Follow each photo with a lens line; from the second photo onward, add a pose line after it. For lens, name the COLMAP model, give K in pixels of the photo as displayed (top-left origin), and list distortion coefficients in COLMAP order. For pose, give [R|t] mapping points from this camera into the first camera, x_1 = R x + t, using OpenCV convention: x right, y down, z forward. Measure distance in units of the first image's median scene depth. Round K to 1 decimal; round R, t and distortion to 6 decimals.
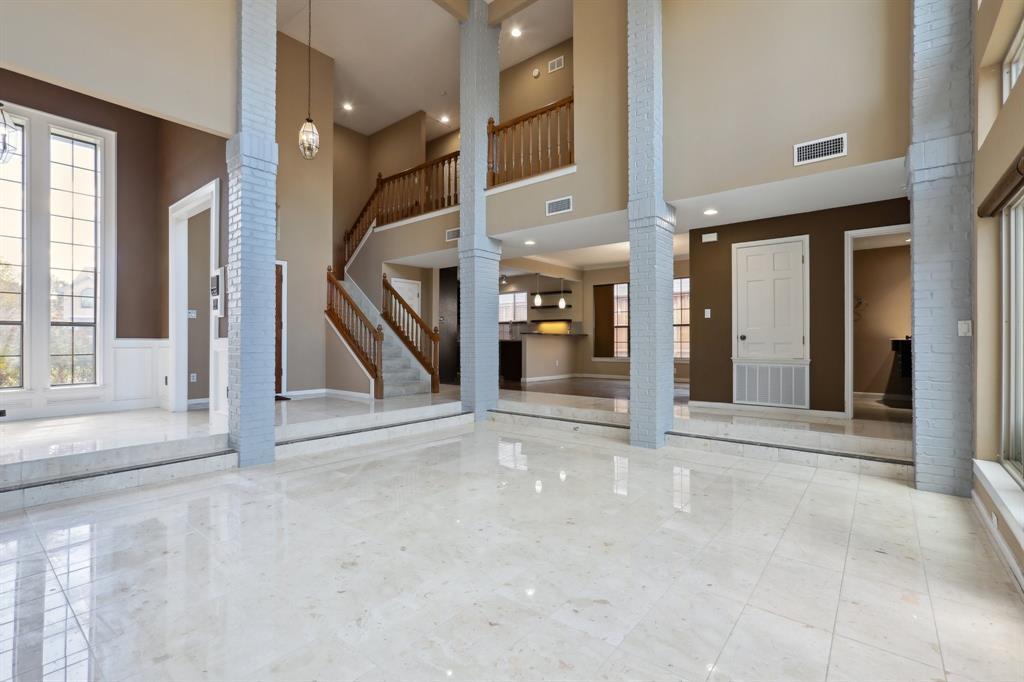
lens RADIAL K [[461.3, 0, 510.0], [0, 461.3, 339.2], [0, 0, 1]] dist [0.009597, 0.001597]
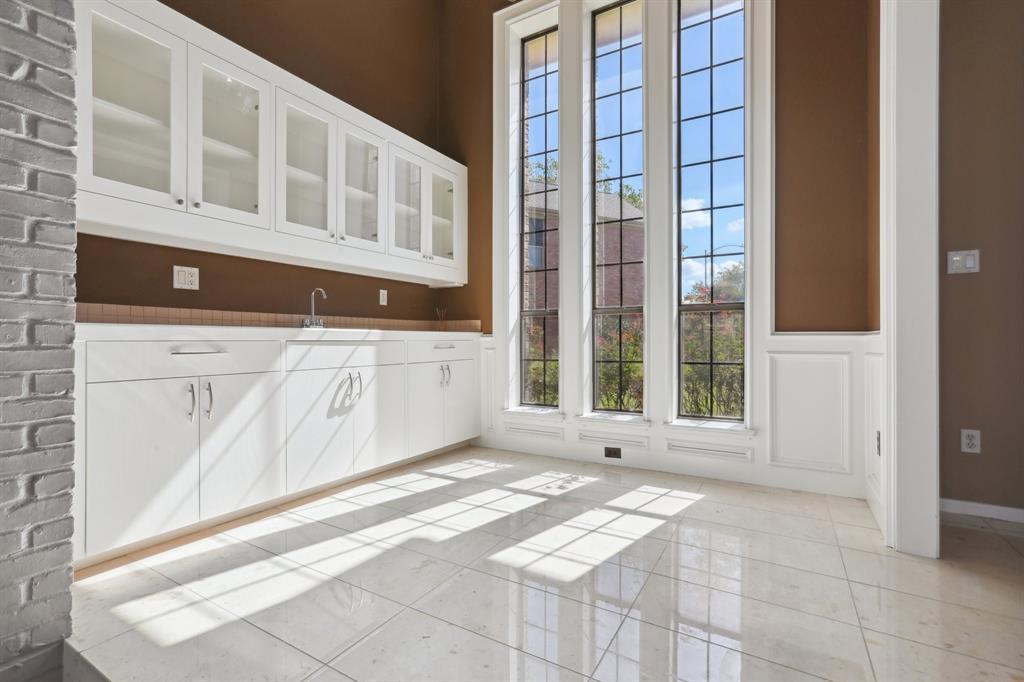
lens RADIAL K [[461.3, 0, 511.0], [0, 461.3, 340.9], [0, 0, 1]] dist [0.009597, 0.001597]
pose [[0.142221, -0.001379, -0.989834, -0.417927], [-0.000461, 0.999999, -0.001459, 0.007933], [0.989835, 0.000664, 0.142220, 0.666326]]
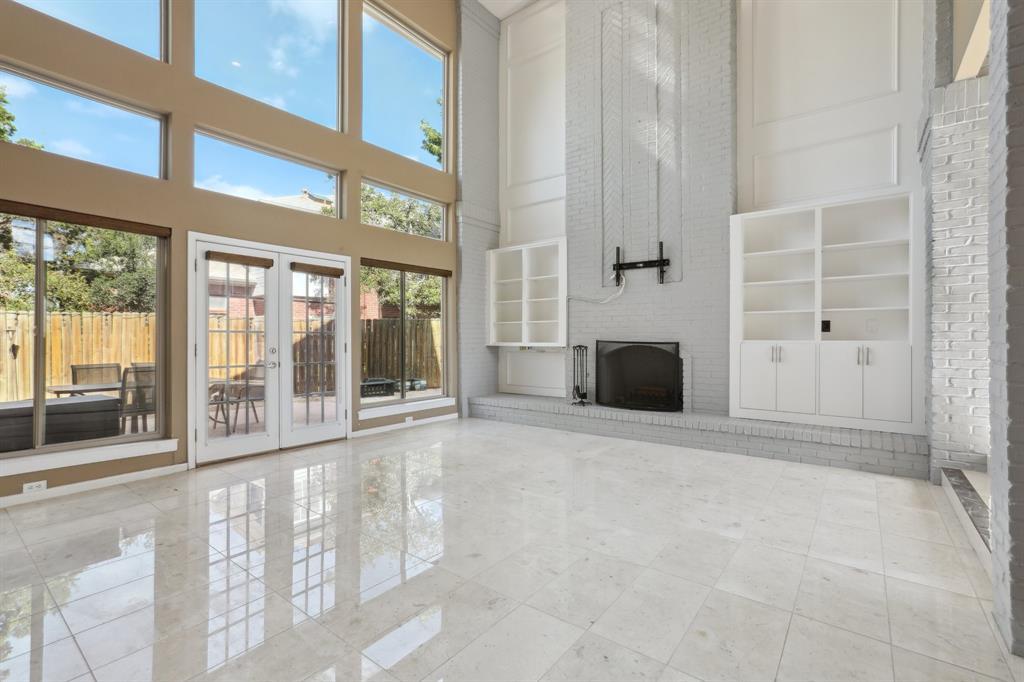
lens RADIAL K [[461.3, 0, 512.3], [0, 461.3, 337.3], [0, 0, 1]] dist [0.009597, 0.001597]
pose [[-0.999710, 0.000866, -0.024066, -0.073724], [0.000906, 0.999998, -0.001661, 0.006979], [0.024065, -0.001683, -0.999709, 1.046018]]
